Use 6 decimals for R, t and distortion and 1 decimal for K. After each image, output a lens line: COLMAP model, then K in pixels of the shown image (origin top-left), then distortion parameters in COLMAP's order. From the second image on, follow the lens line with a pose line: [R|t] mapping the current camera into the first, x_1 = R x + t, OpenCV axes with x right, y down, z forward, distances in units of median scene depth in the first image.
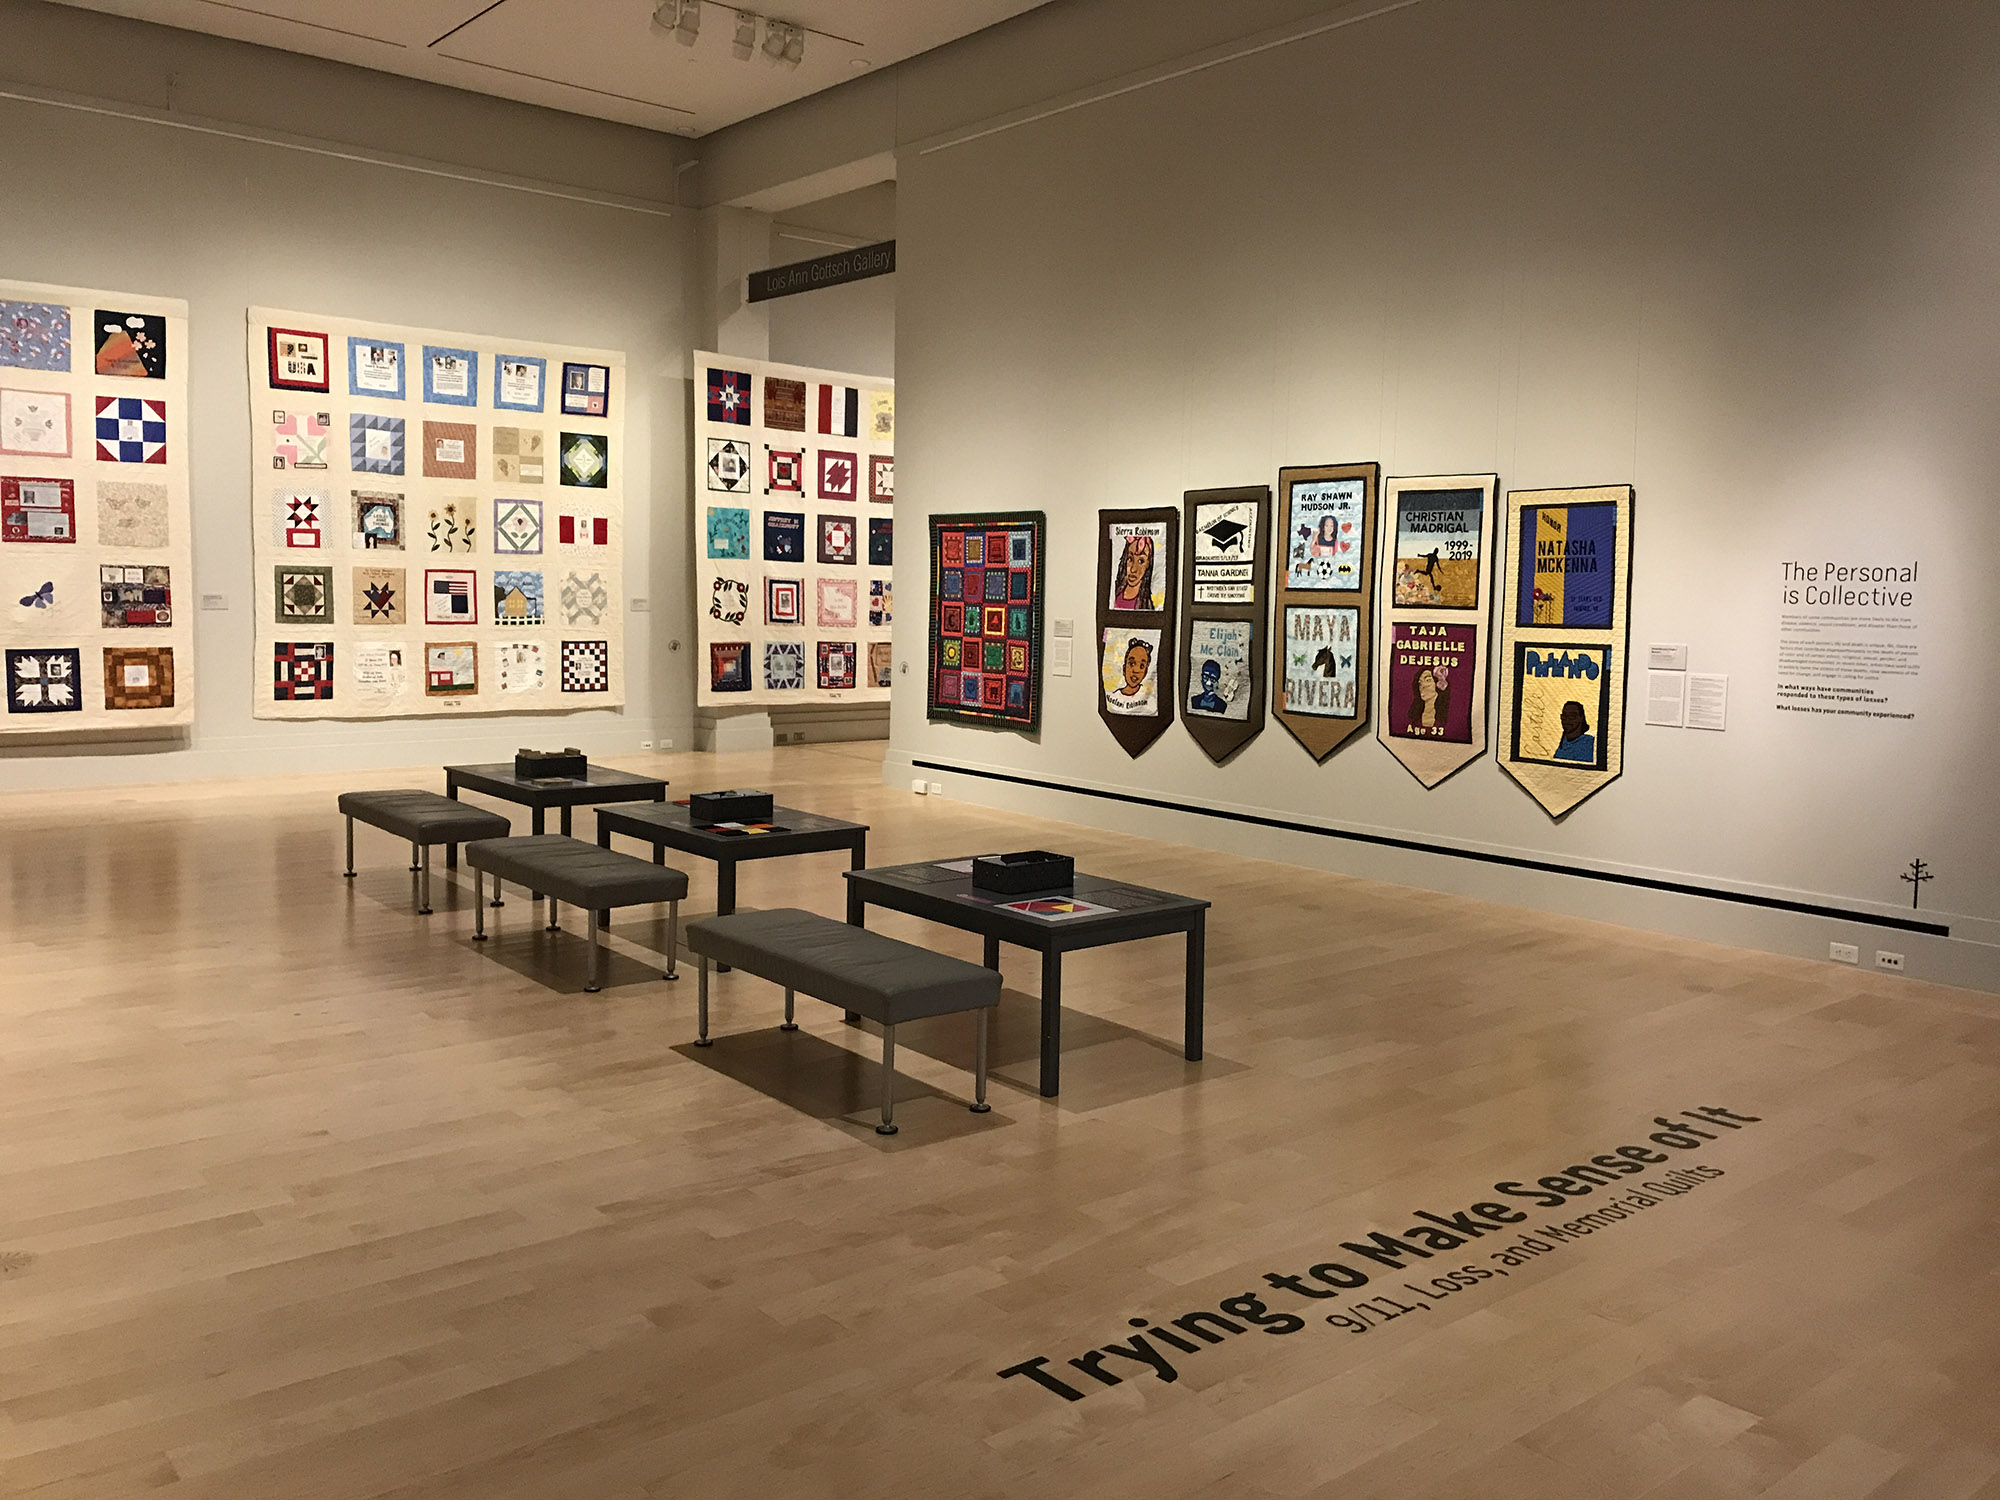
lens RADIAL K [[1619.1, 0, 999.8], [0, 1619.1, 756.1], [0, 0, 1]] dist [0.018973, -0.050298]
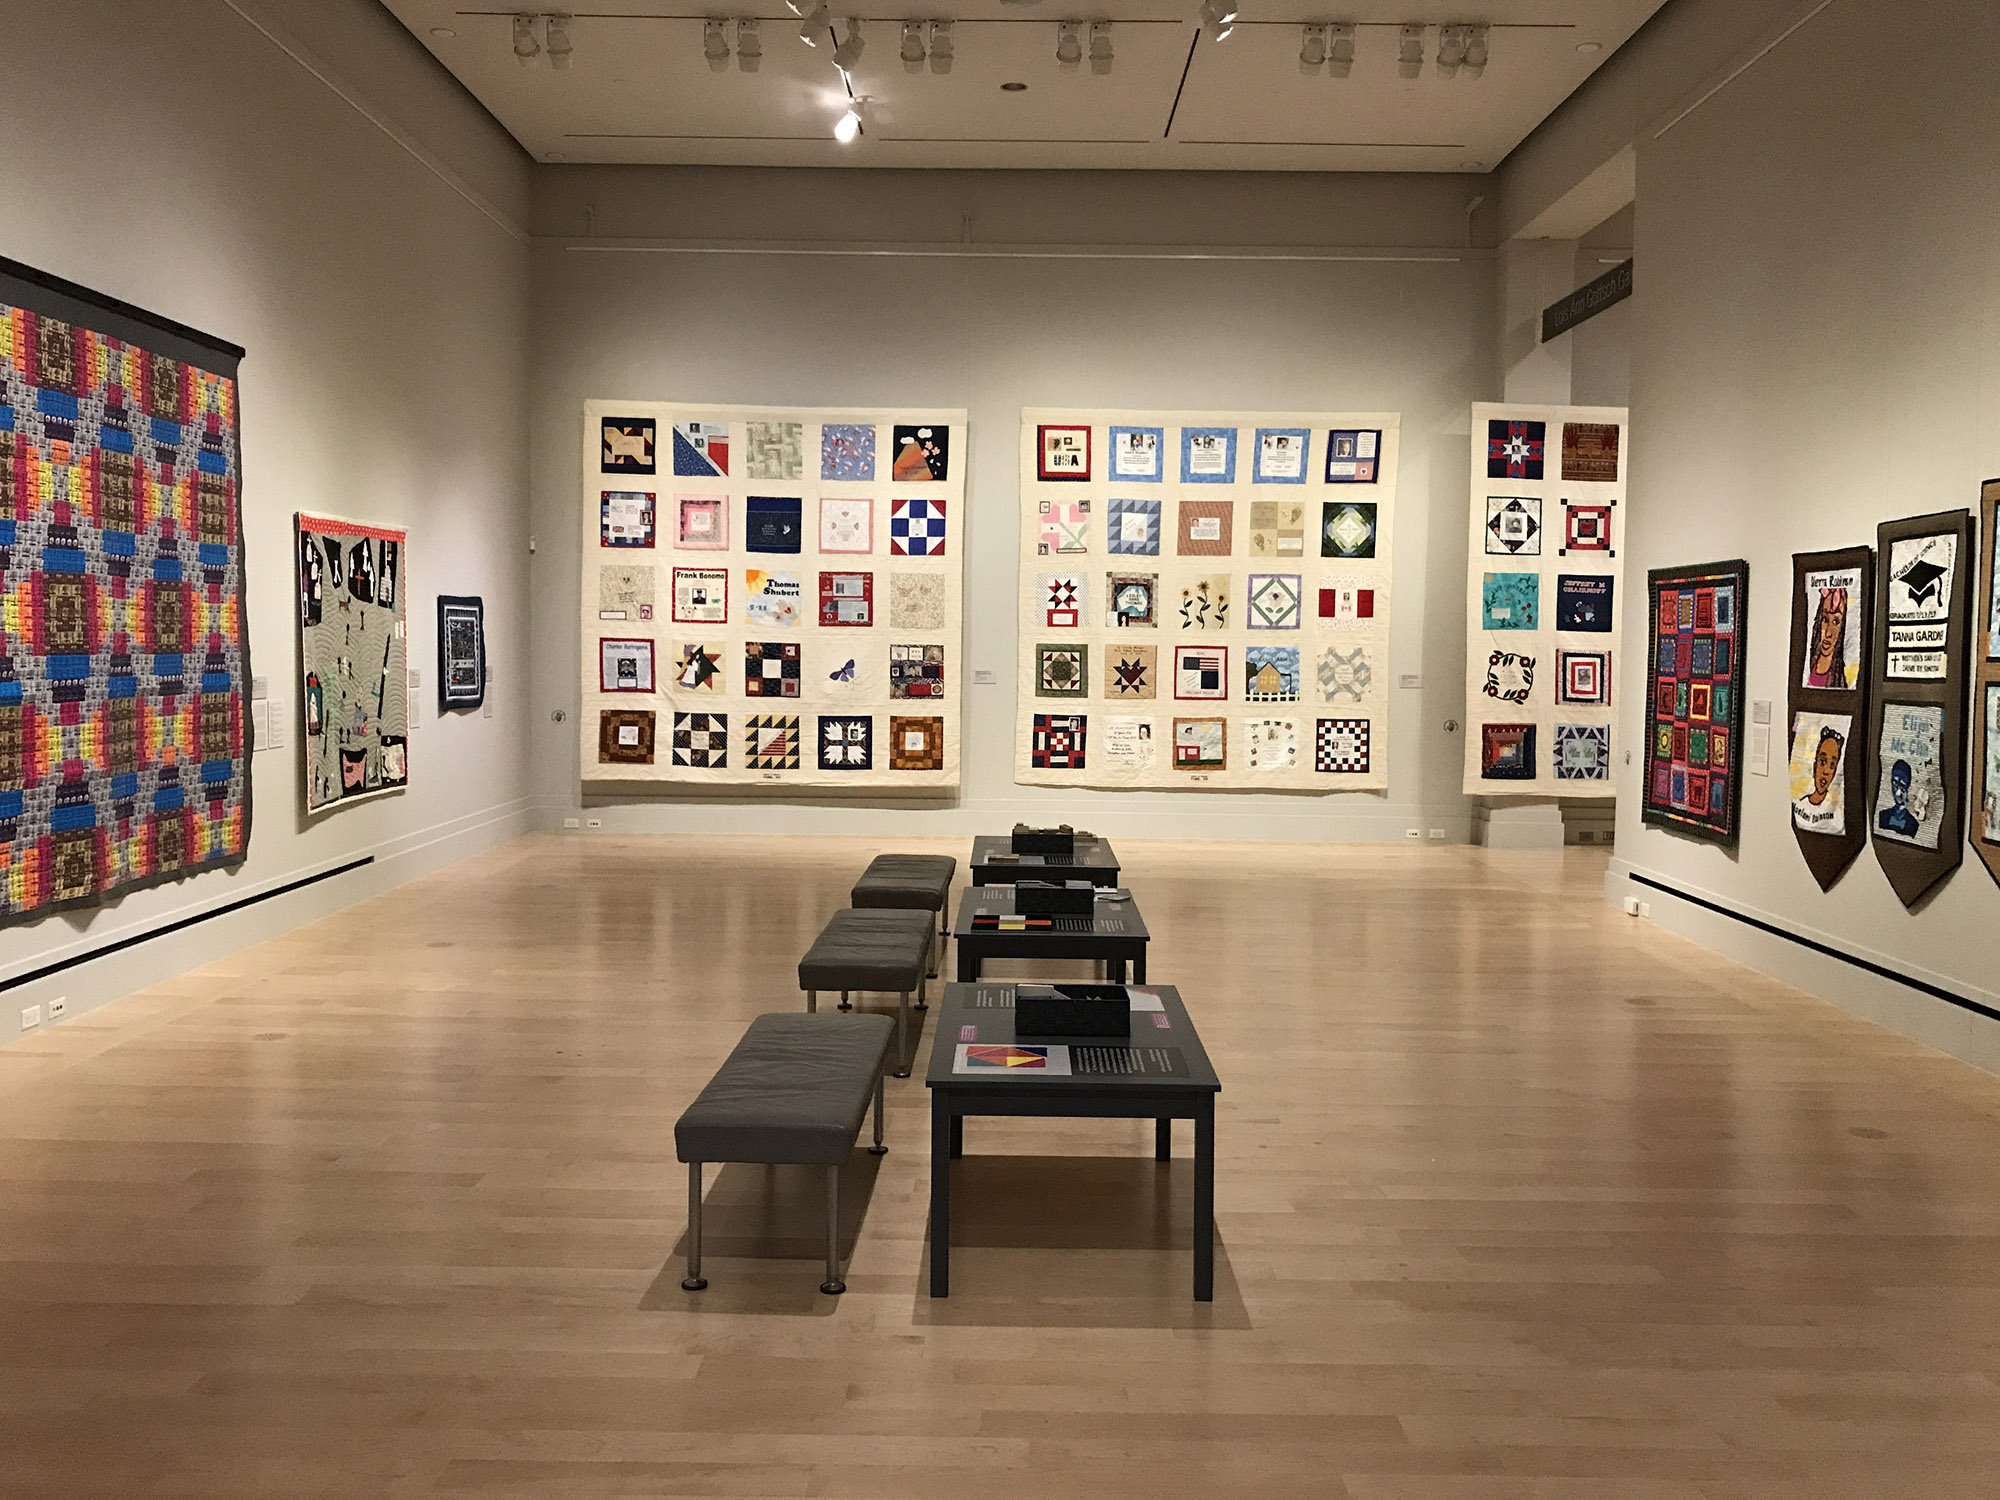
lens RADIAL K [[1619.1, 0, 993.8], [0, 1619.1, 745.8], [0, 0, 1]] dist [0.018973, -0.050298]
pose [[0.745934, 0.029907, -0.665348, 0.251946], [-0.066494, 0.997344, -0.029718, -0.015394], [0.662692, 0.066409, 0.745942, 0.179125]]
